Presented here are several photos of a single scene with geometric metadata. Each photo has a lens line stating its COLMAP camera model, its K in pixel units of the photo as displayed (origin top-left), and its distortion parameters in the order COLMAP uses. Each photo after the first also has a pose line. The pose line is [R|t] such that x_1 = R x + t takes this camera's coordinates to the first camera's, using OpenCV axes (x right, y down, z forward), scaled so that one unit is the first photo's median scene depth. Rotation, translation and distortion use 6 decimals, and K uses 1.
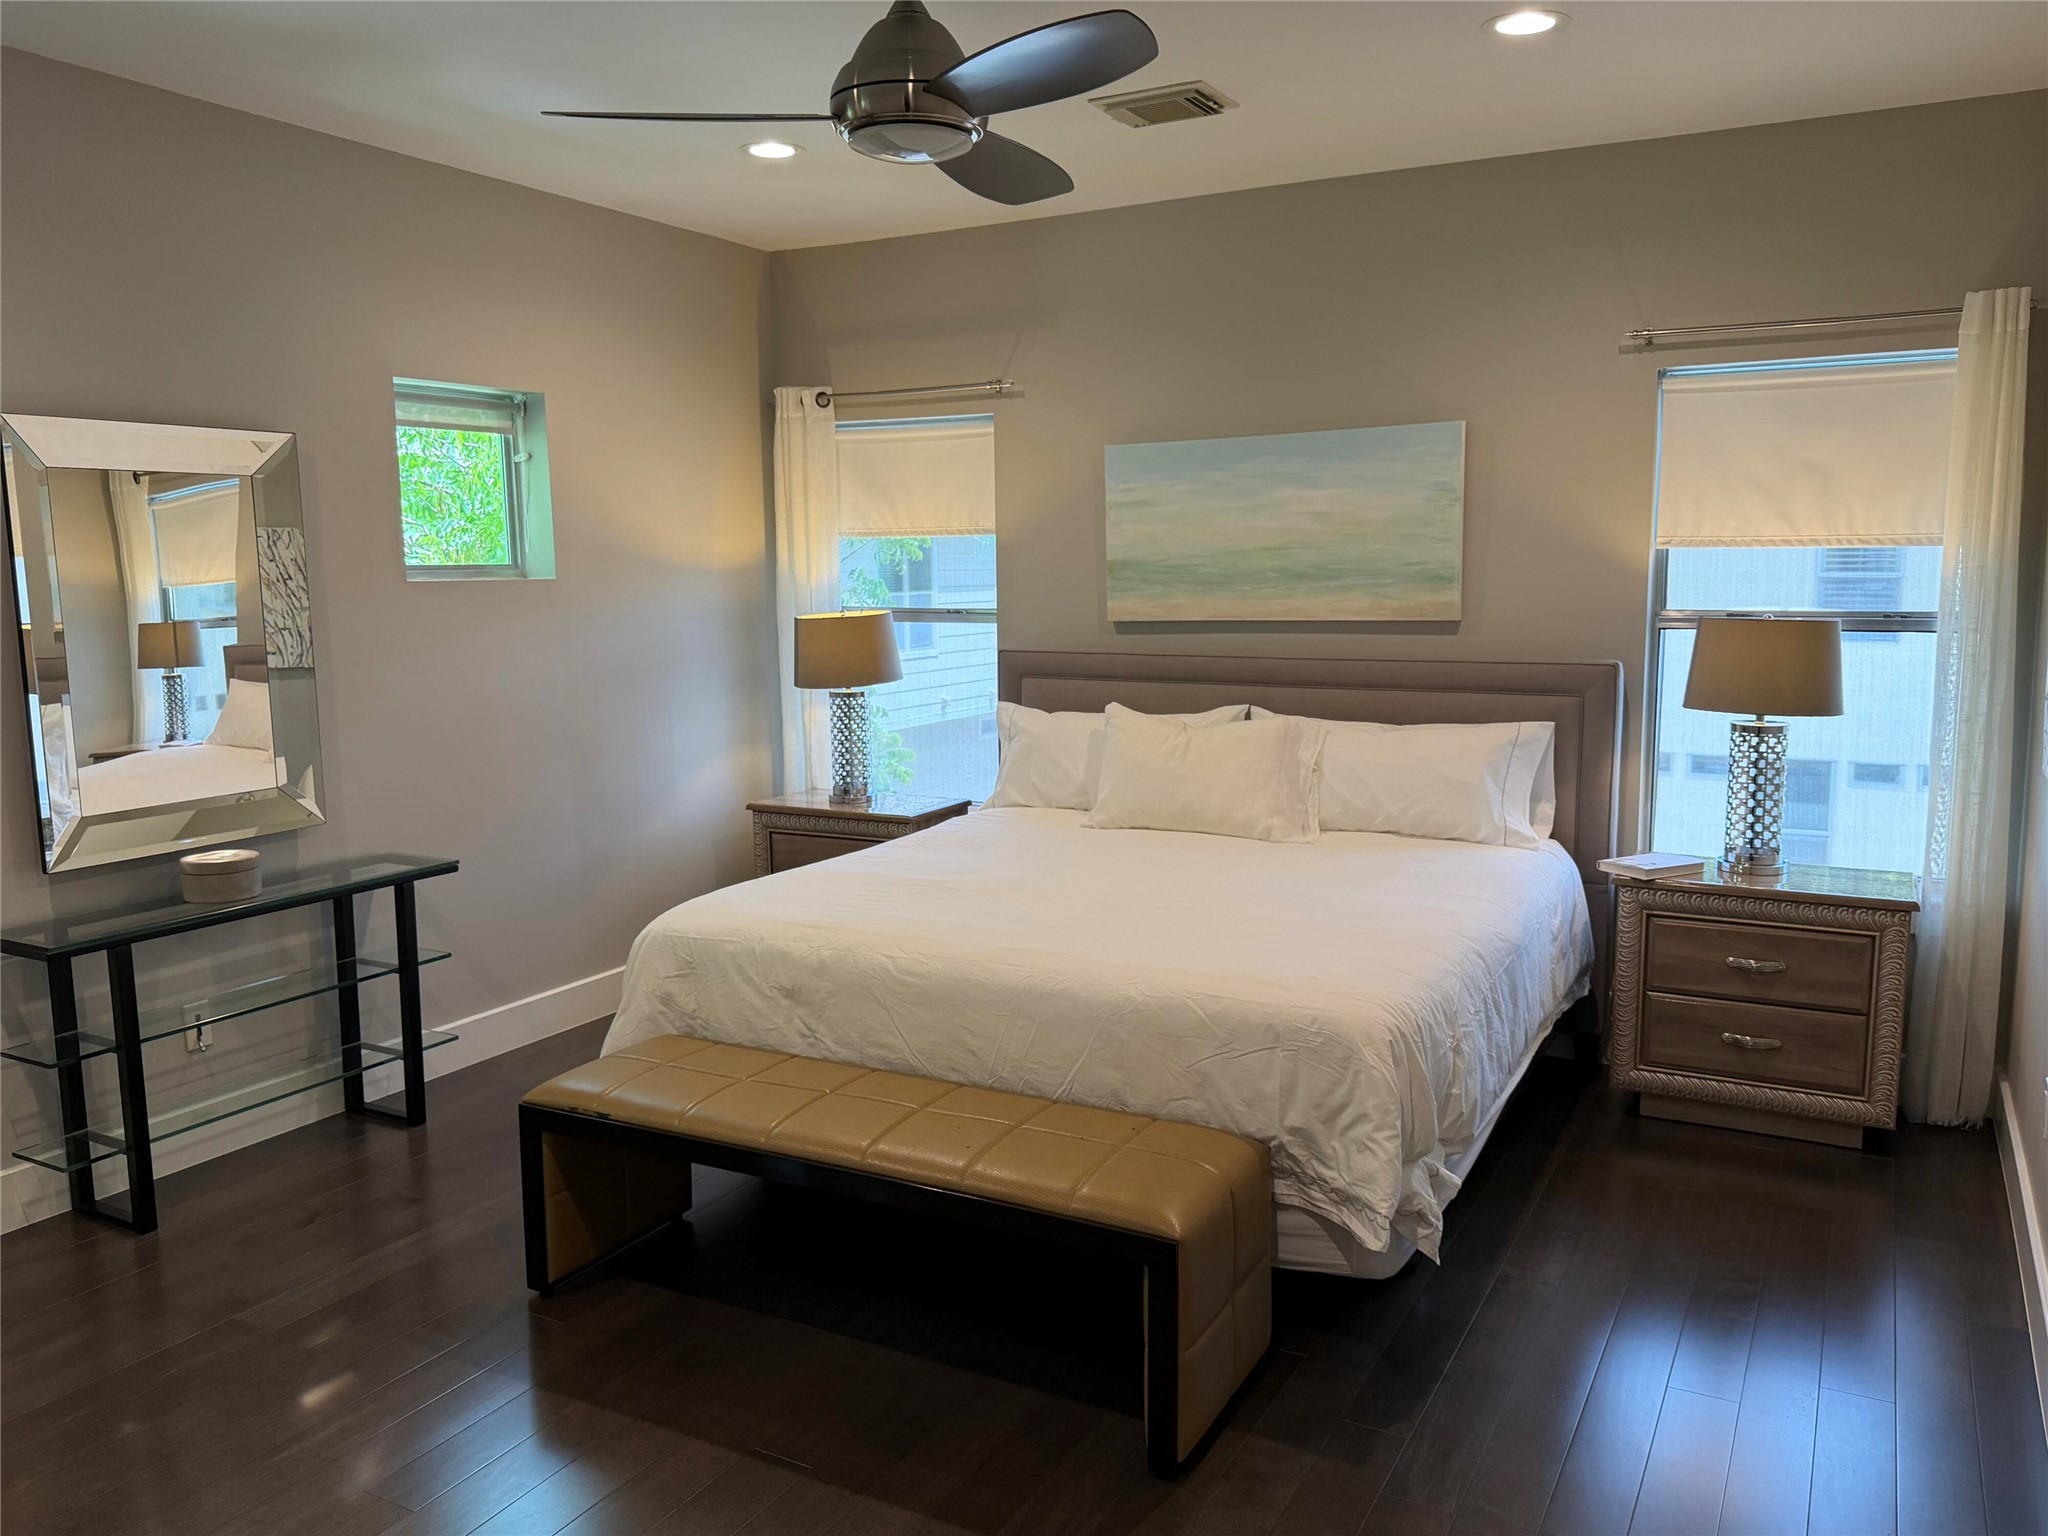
lens RADIAL K [[1540.6, 0, 1009.4], [0, 1540.6, 774.8], [0, 0, 1]] dist [0.057101, -0.092982]
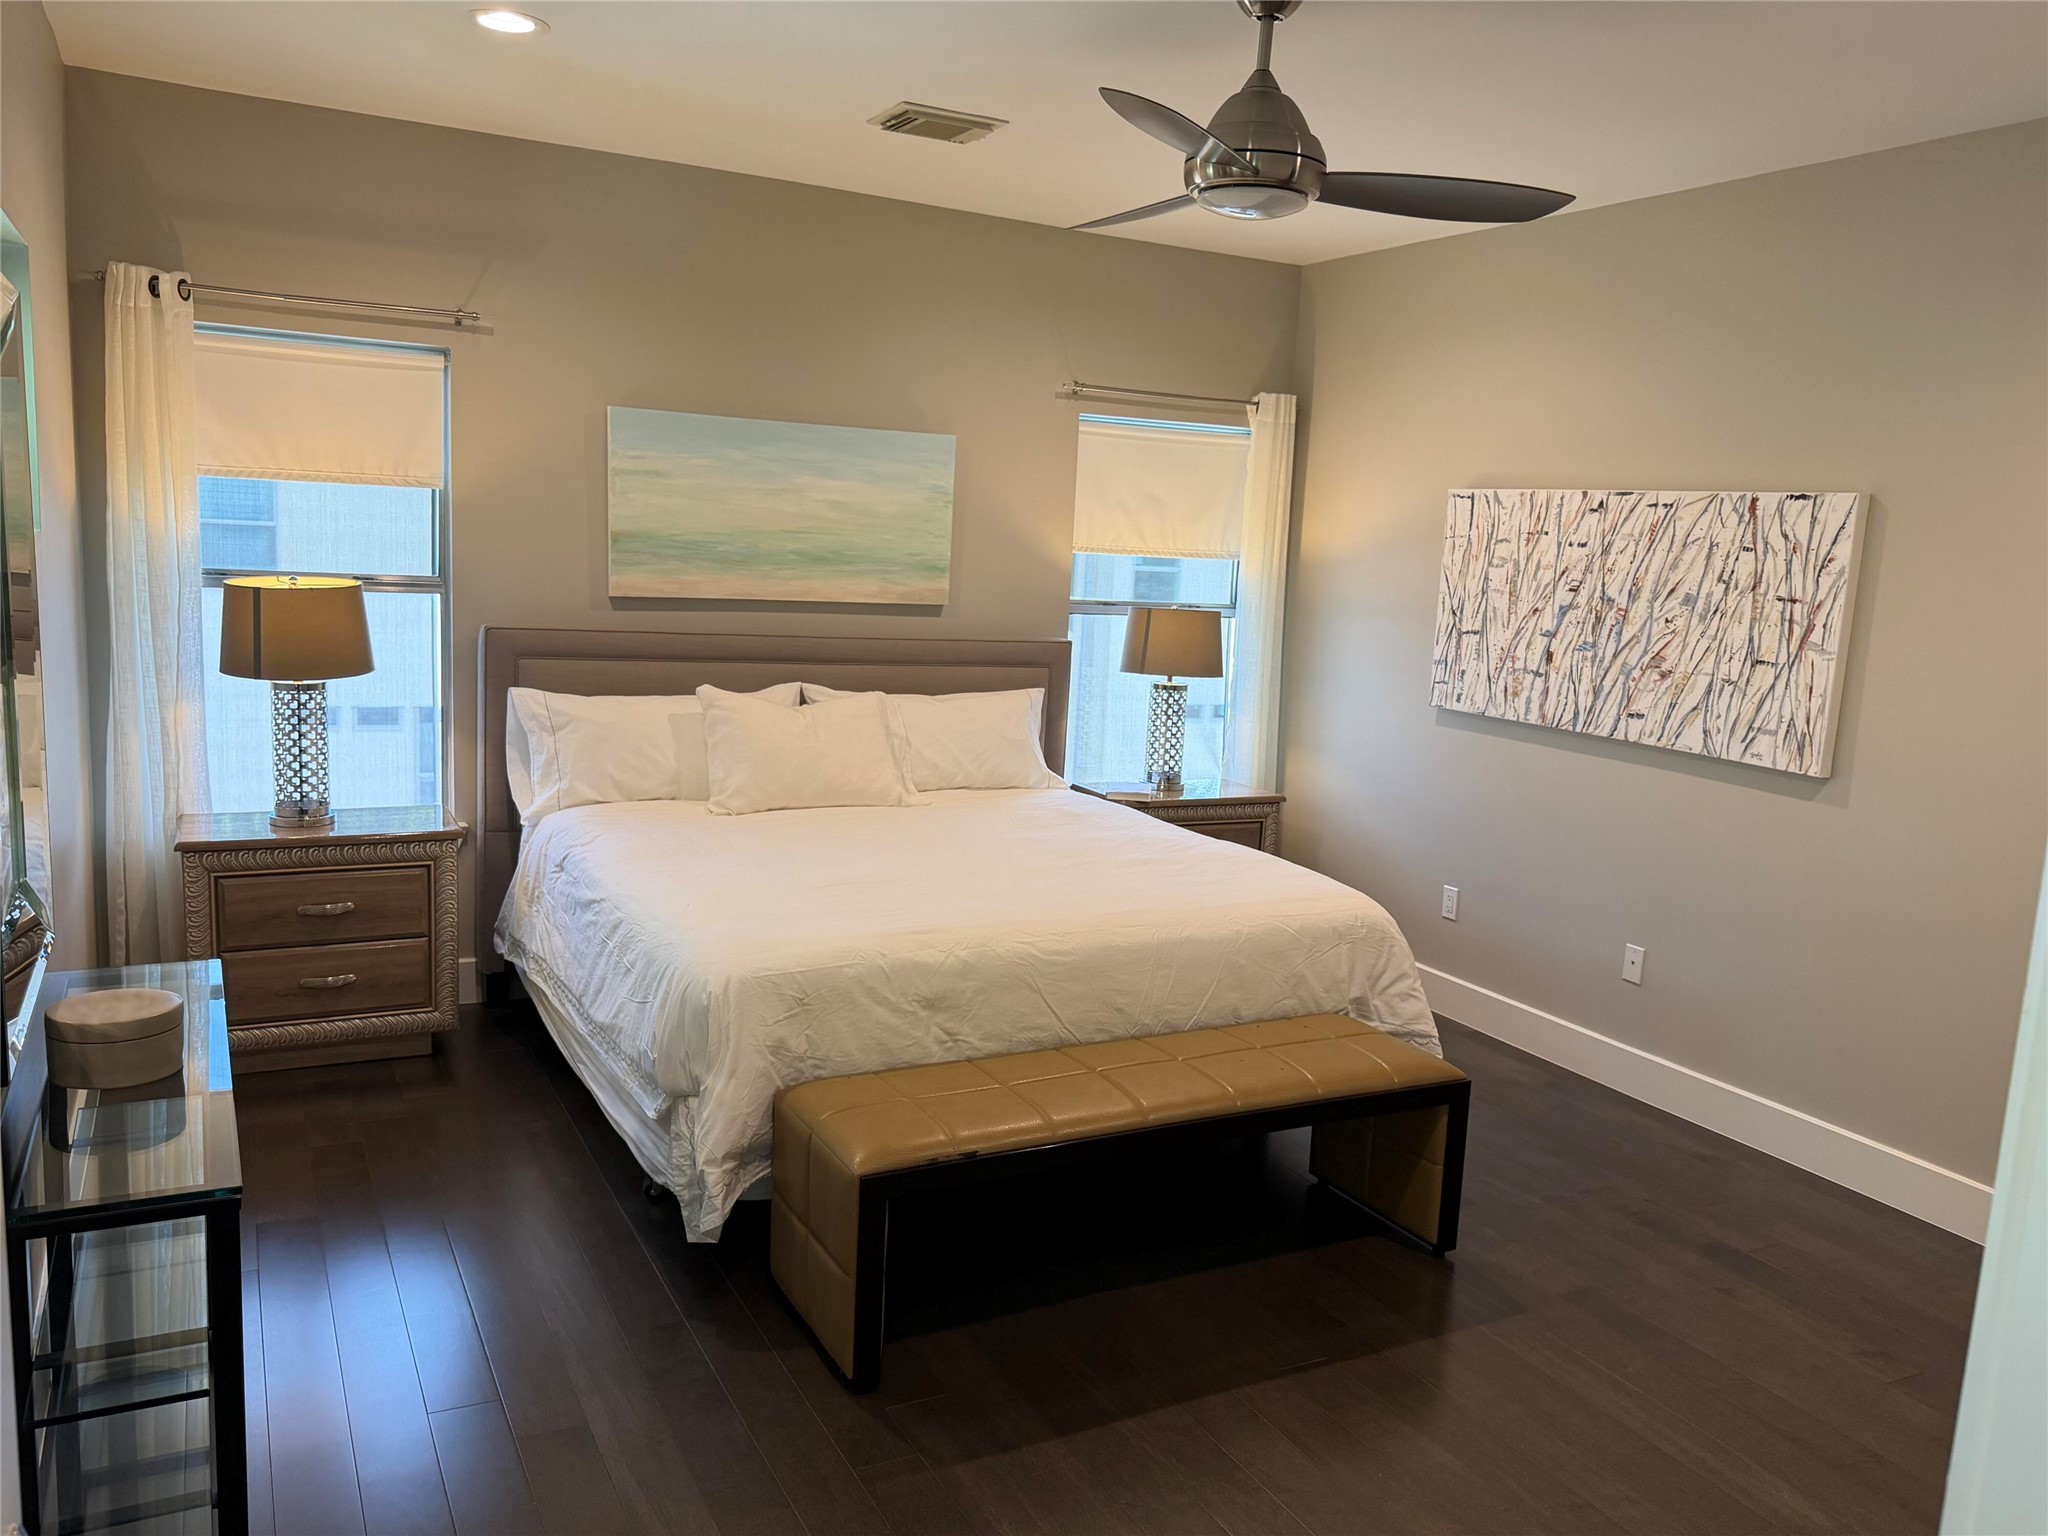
lens RADIAL K [[1540.6, 0, 1033.5], [0, 1540.6, 788.0], [0, 0, 1]] dist [0.057101, -0.092982]
pose [[0.534125, -0.095150, 0.840034, -0.676129], [0.057800, 0.995431, 0.076000, -0.046099], [-0.843427, 0.007961, 0.537185, 0.317647]]
